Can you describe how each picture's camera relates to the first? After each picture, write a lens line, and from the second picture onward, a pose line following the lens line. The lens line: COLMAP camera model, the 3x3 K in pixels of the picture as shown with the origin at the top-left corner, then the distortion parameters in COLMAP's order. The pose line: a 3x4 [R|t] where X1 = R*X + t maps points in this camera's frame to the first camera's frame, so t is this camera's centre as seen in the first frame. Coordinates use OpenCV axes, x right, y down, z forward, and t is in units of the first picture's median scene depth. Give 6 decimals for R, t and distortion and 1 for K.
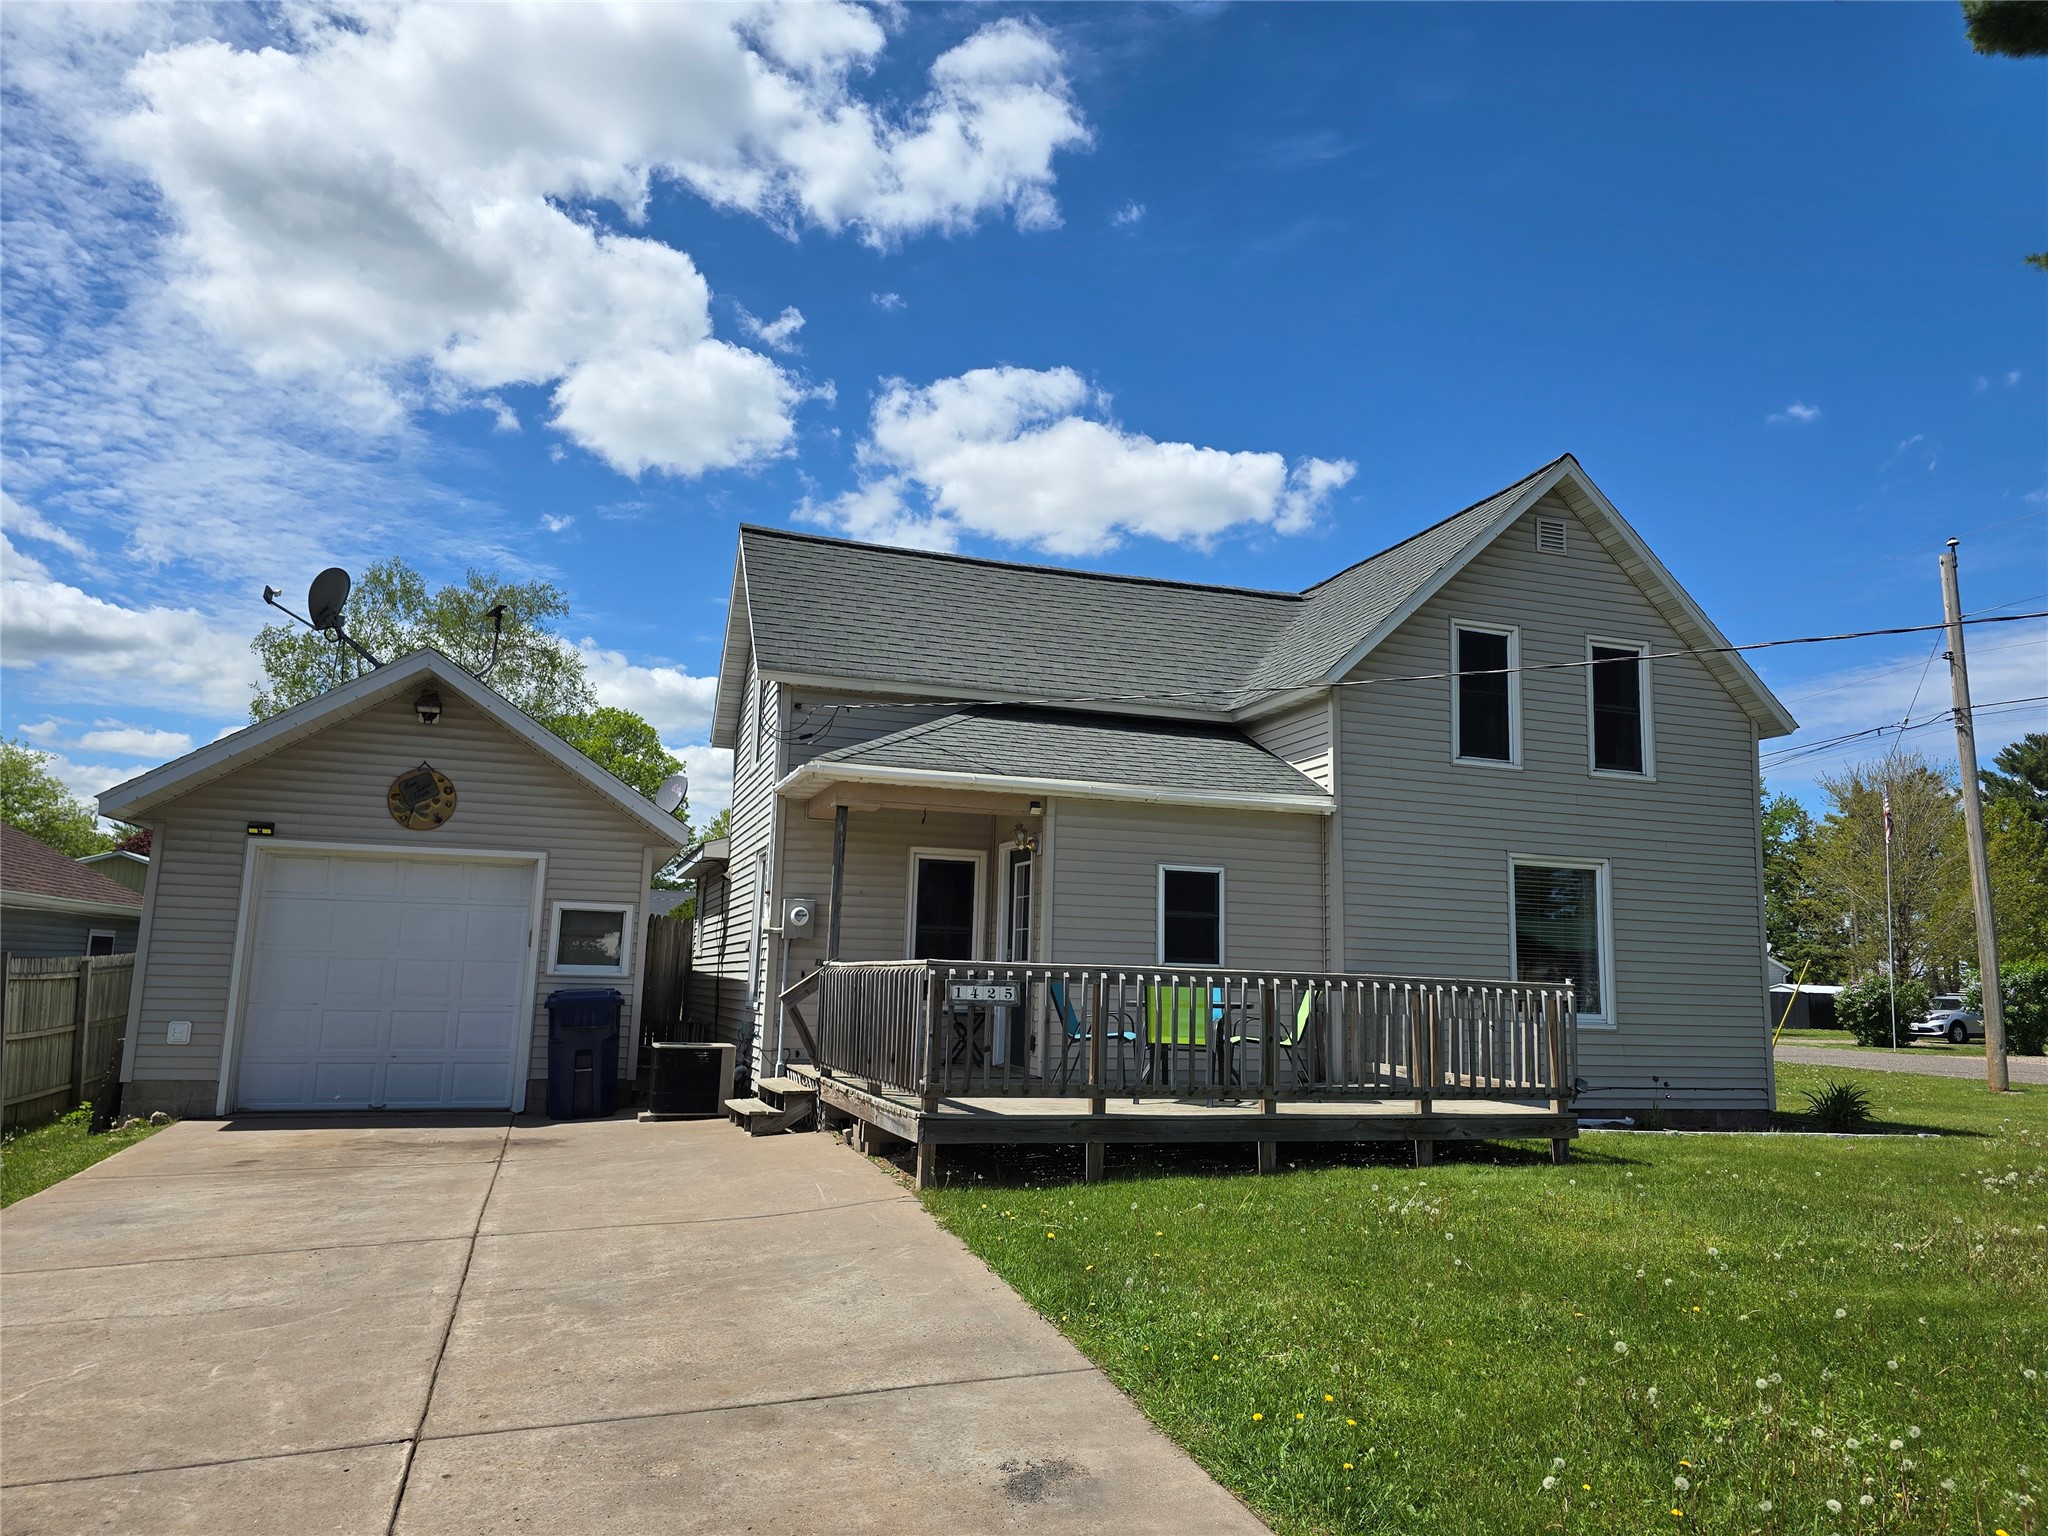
lens RADIAL K [[1360.6, 0, 1030.2], [0, 1360.6, 767.9], [0, 0, 1]] dist [0.038276, -0.014751]
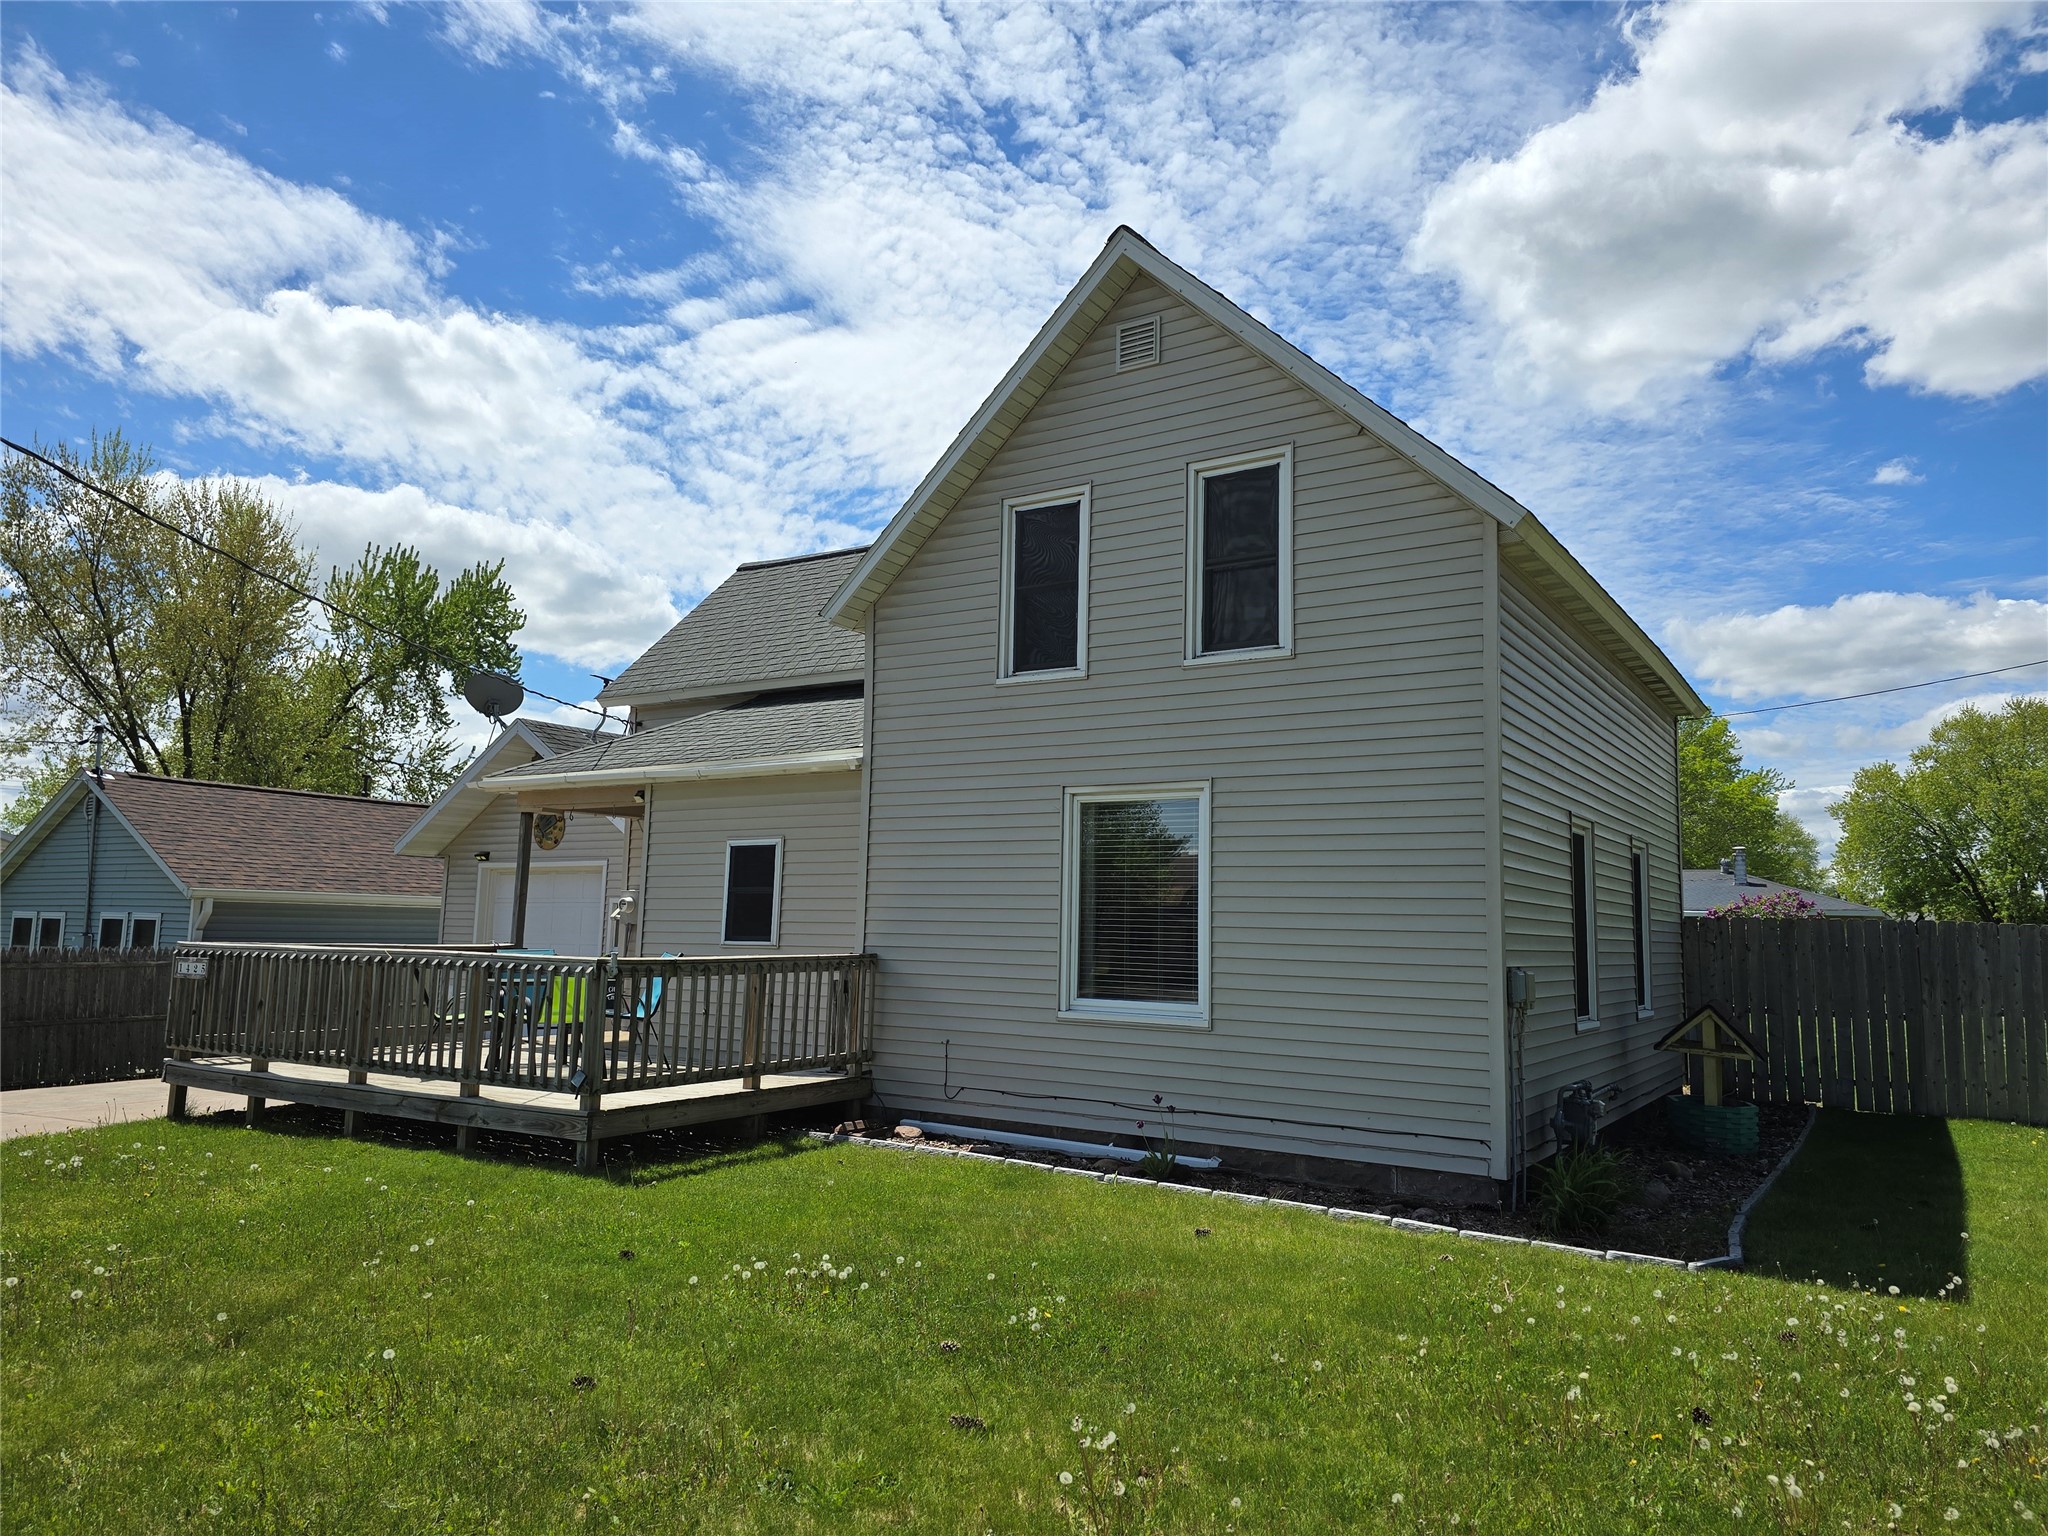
lens RADIAL K [[1360.6, 0, 1035.1], [0, 1360.6, 768.5], [0, 0, 1]] dist [0.038276, -0.014751]
pose [[0.625563, -0.108378, -0.772609, 0.947793], [0.117042, 0.992134, -0.044406, 0.084451], [0.771344, -0.062649, 0.633327, 0.526475]]
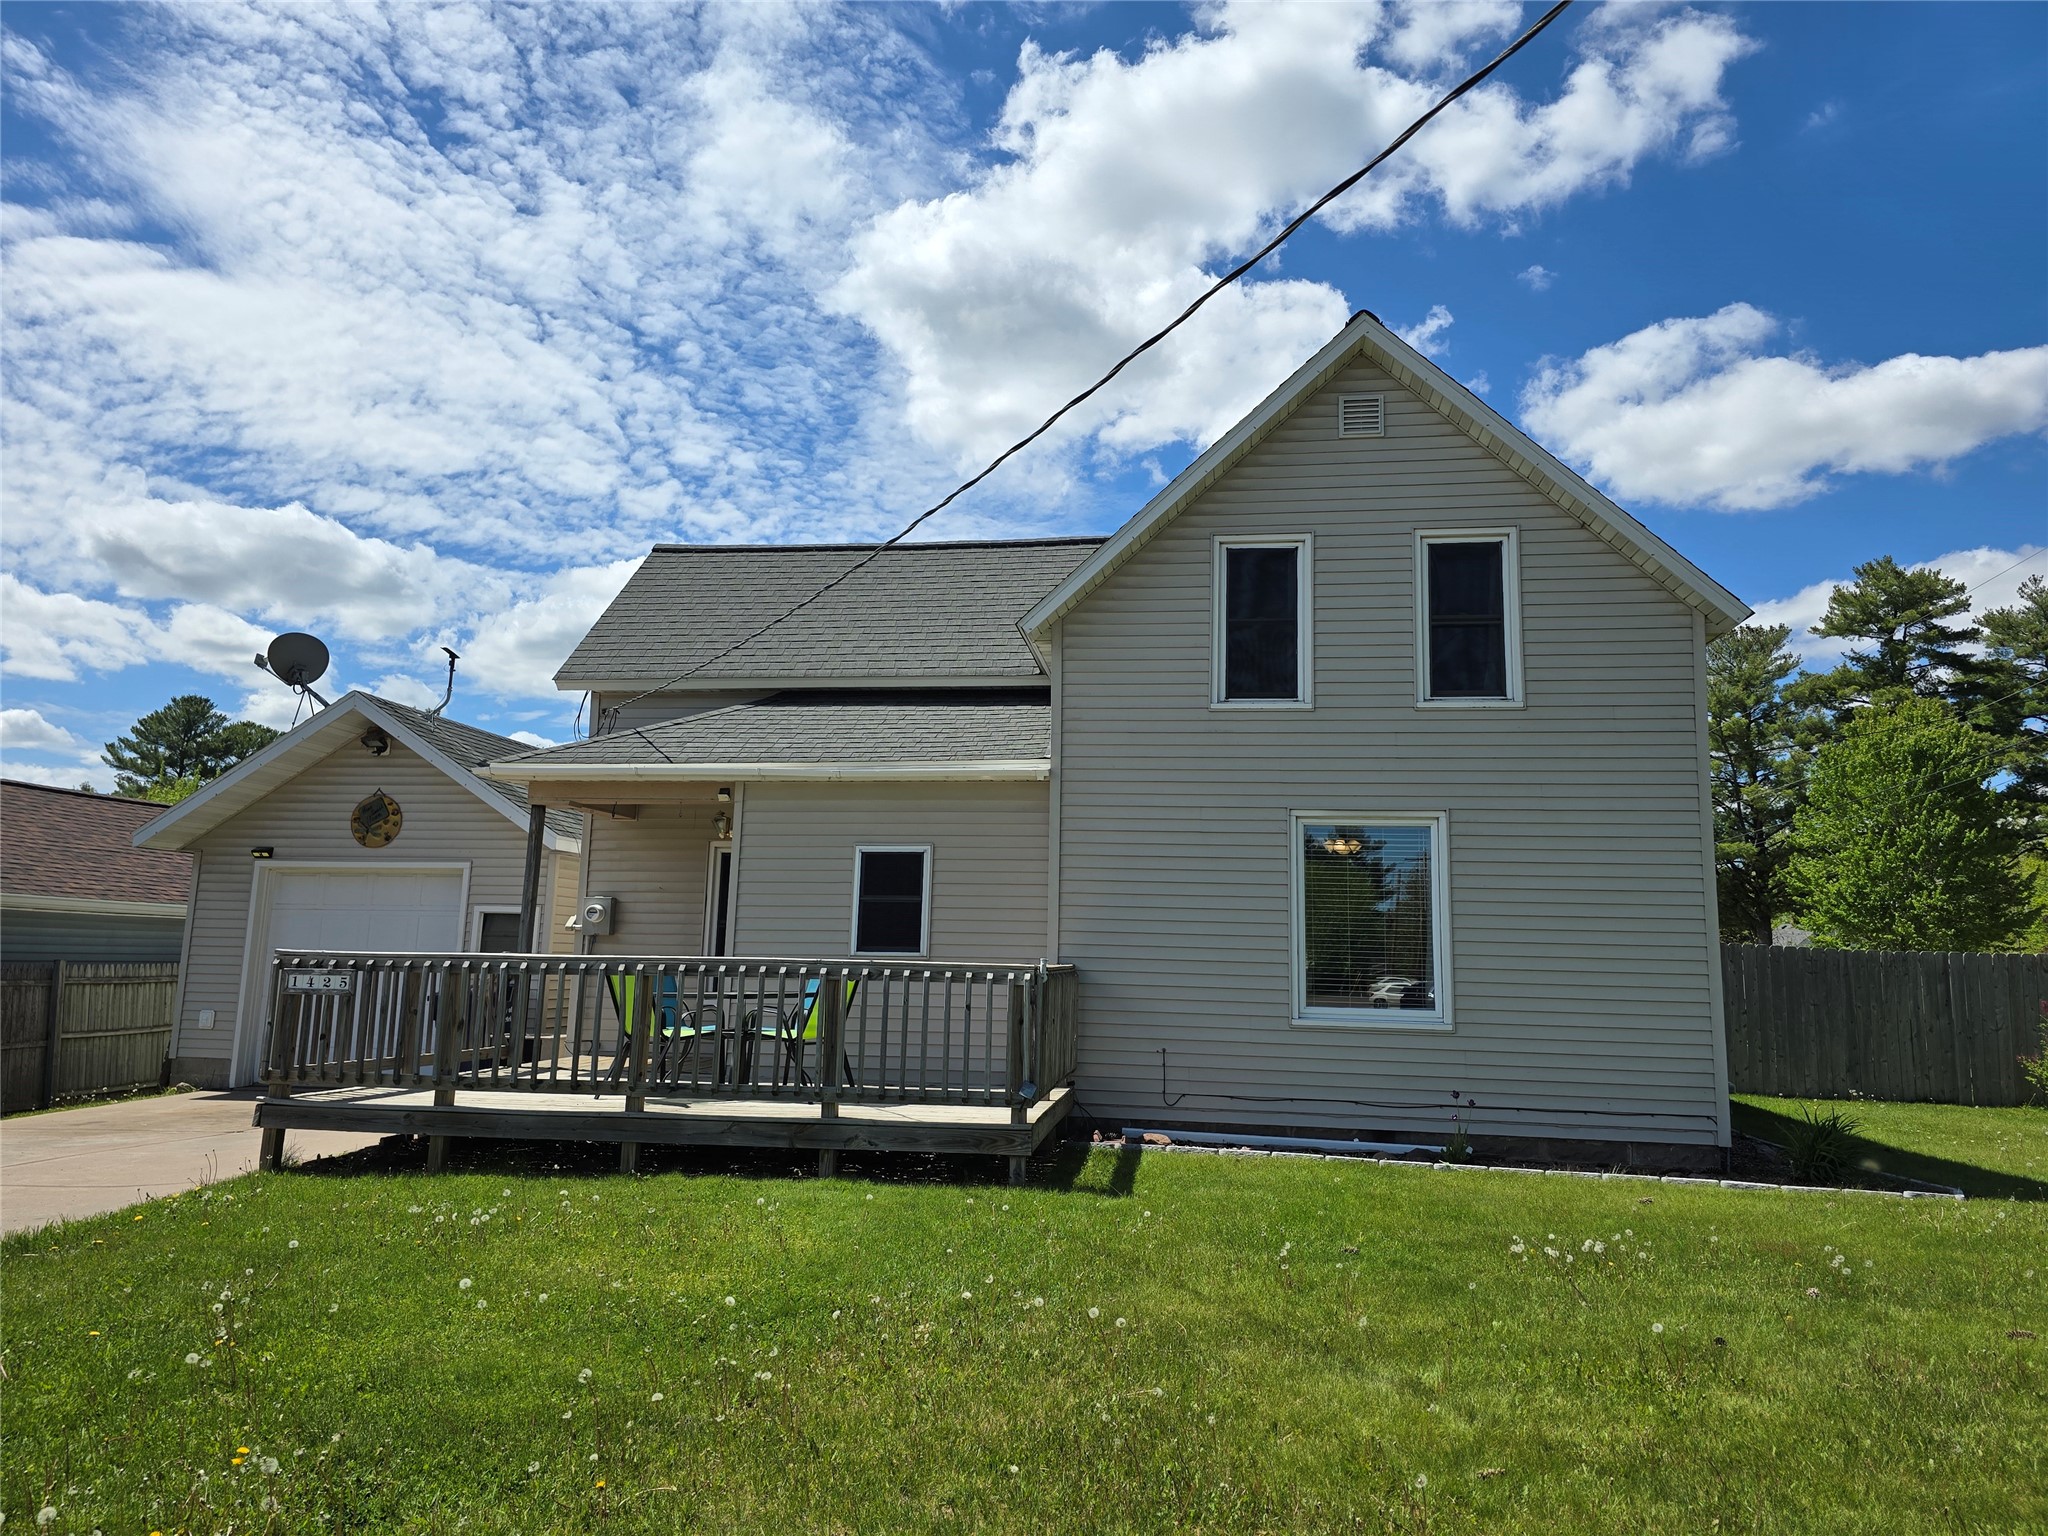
lens RADIAL K [[1360.6, 0, 1031.2], [0, 1360.6, 745.2], [0, 0, 1]] dist [0.038276, -0.014751]
pose [[0.892877, -0.080878, -0.442977, 0.590419], [0.071885, 0.996723, -0.037086, 0.042951], [0.444525, 0.001270, 0.895766, 0.208198]]
